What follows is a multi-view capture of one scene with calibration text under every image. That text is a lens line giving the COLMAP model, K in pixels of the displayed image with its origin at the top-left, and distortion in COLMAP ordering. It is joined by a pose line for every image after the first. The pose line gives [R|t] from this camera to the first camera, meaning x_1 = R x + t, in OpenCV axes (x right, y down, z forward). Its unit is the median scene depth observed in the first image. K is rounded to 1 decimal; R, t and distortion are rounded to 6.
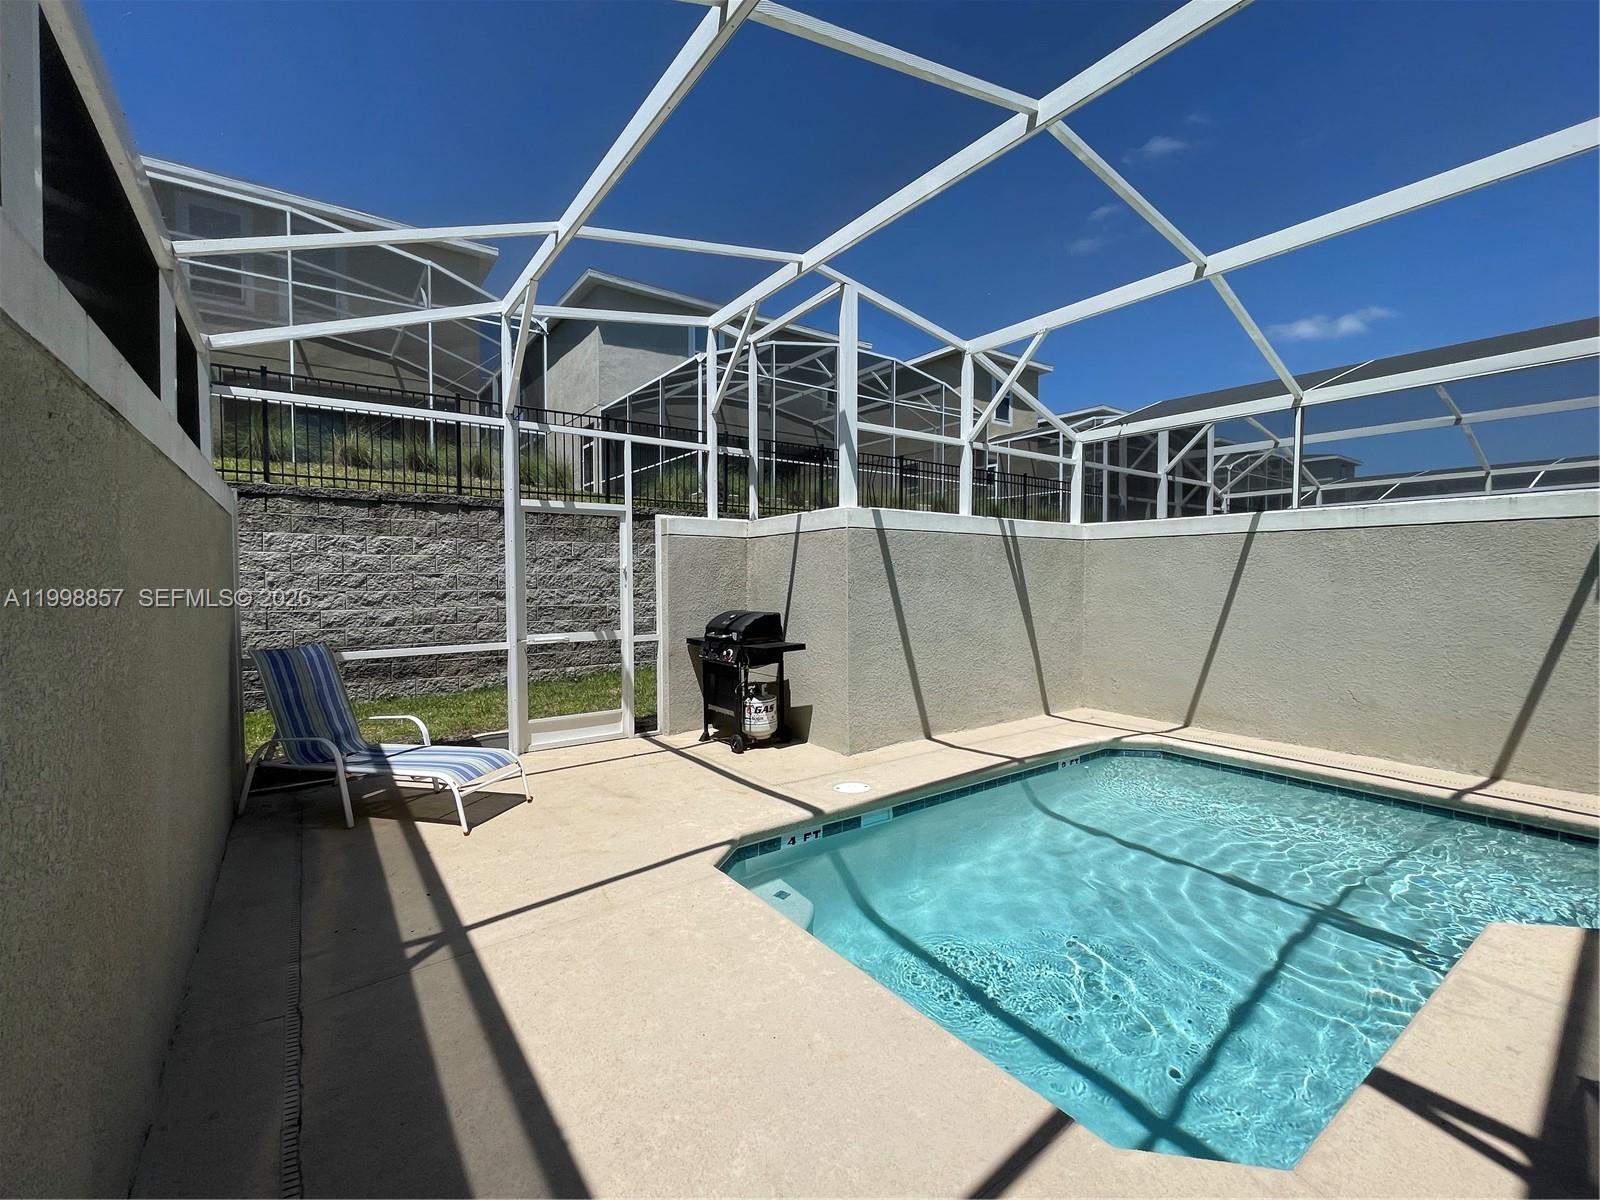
lens RADIAL K [[692.5, 0, 805.0], [0, 692.5, 599.8], [0, 0, 1]] dist [0.001222, 0.000336]
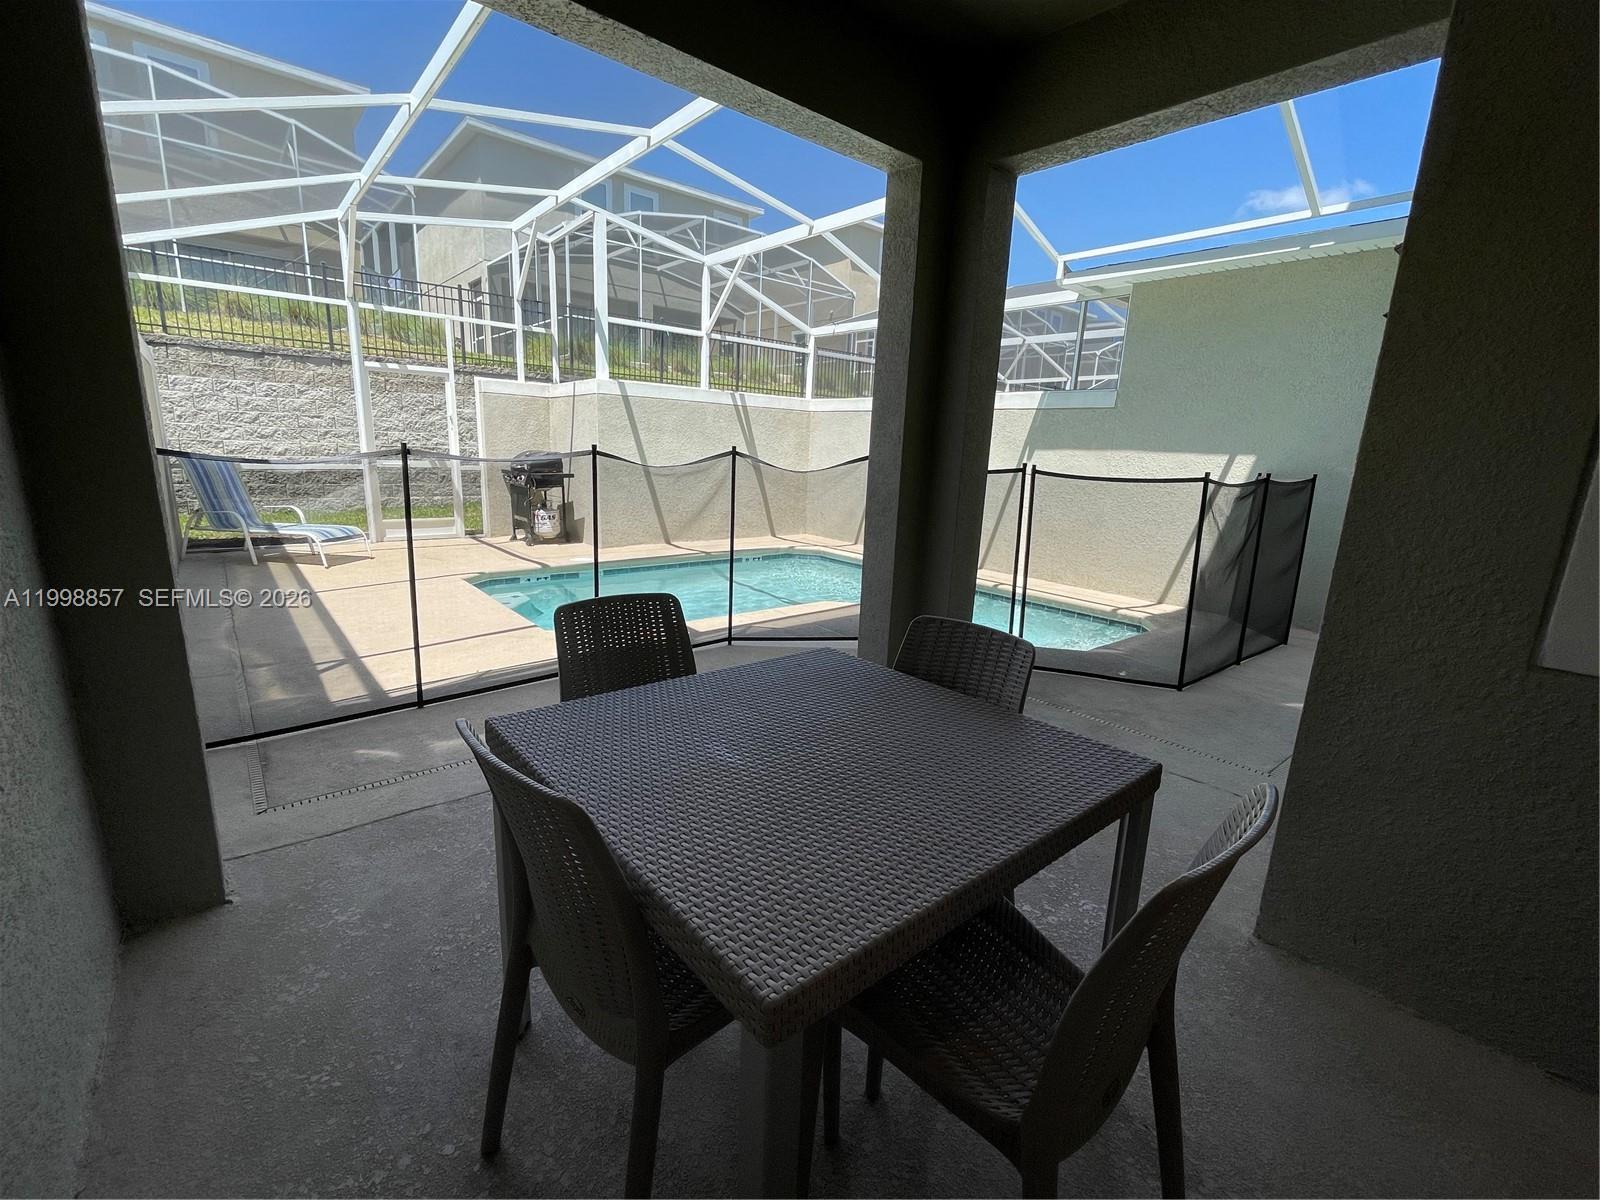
lens RADIAL K [[692.5, 0, 803.2], [0, 692.5, 601.0], [0, 0, 1]] dist [0.001222, 0.000336]
pose [[0.996504, 0.024859, 0.079758, 0.339445], [-0.039483, 0.981491, 0.187395, 0.030159], [-0.073623, -0.189889, 0.979041, -0.481771]]
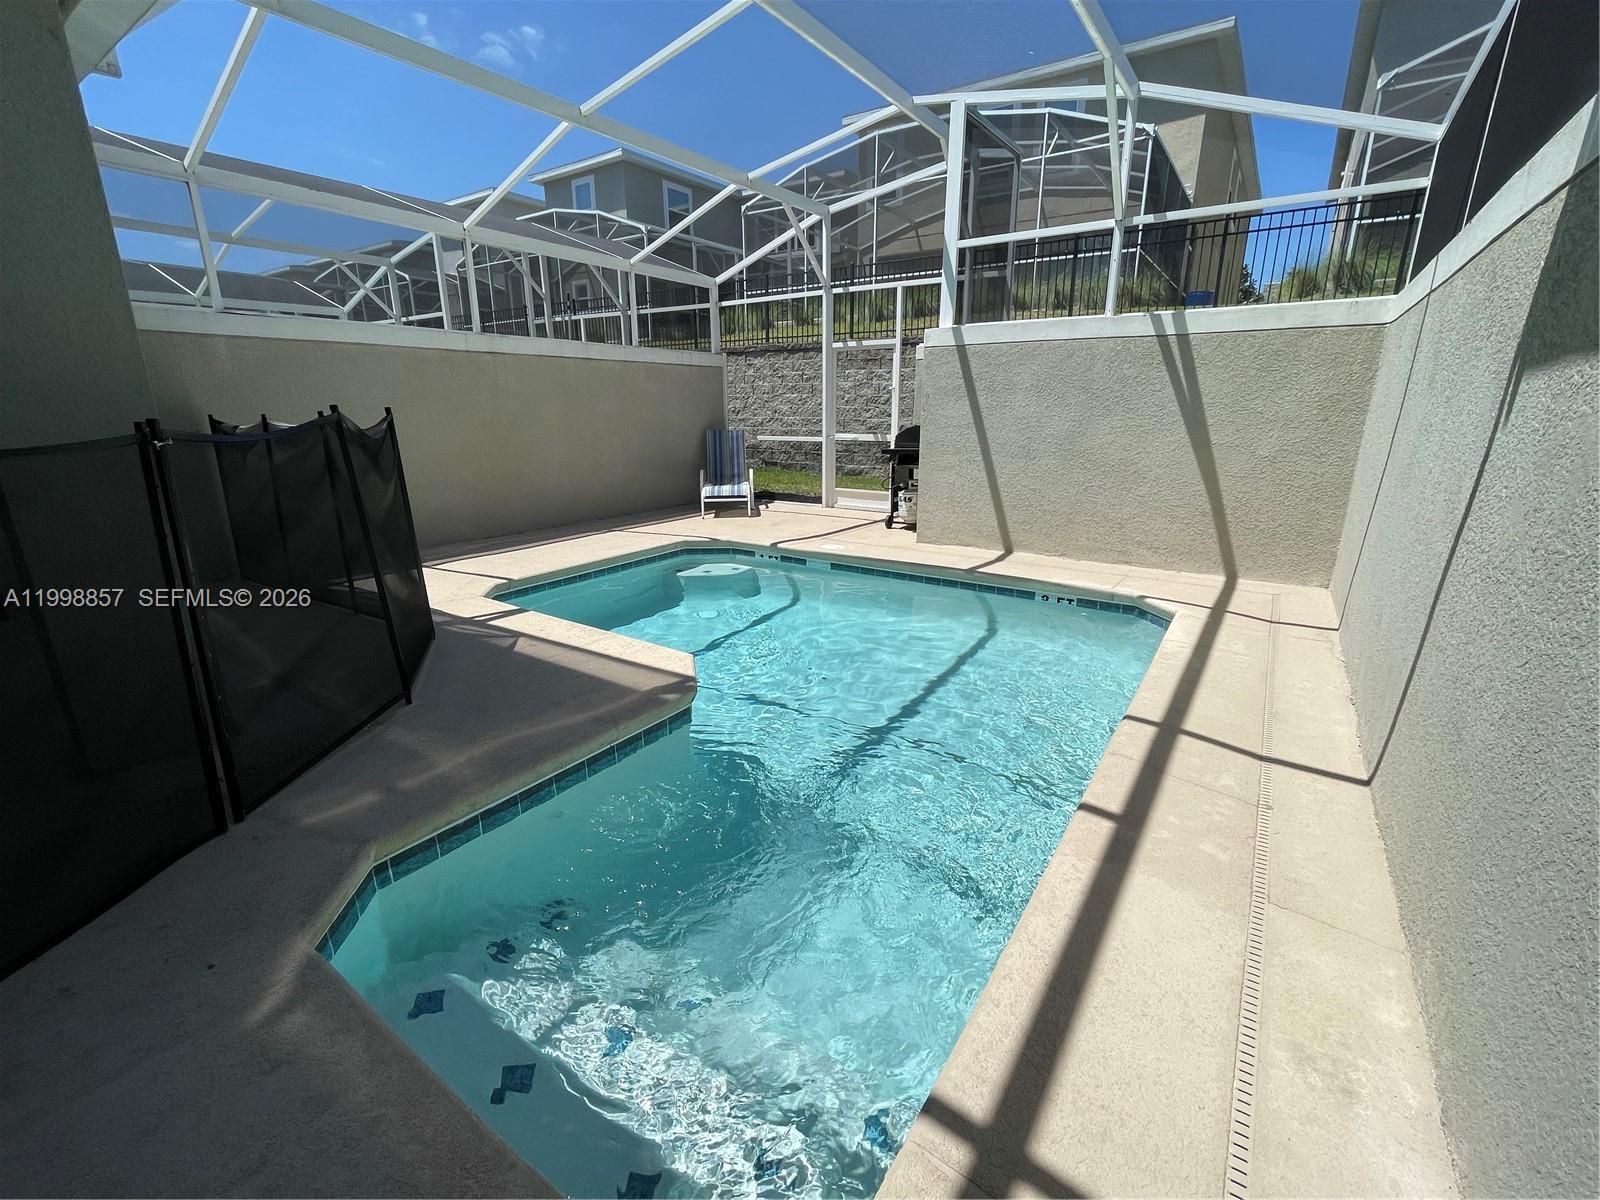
lens RADIAL K [[692.5, 0, 800.2], [0, 692.5, 599.7], [0, 0, 1]] dist [0.001222, 0.000336]
pose [[0.328580, 0.256784, -0.908899, 1.005885], [-0.026439, 0.964455, 0.262922, 0.002648], [0.944106, -0.062361, 0.323690, 0.347352]]
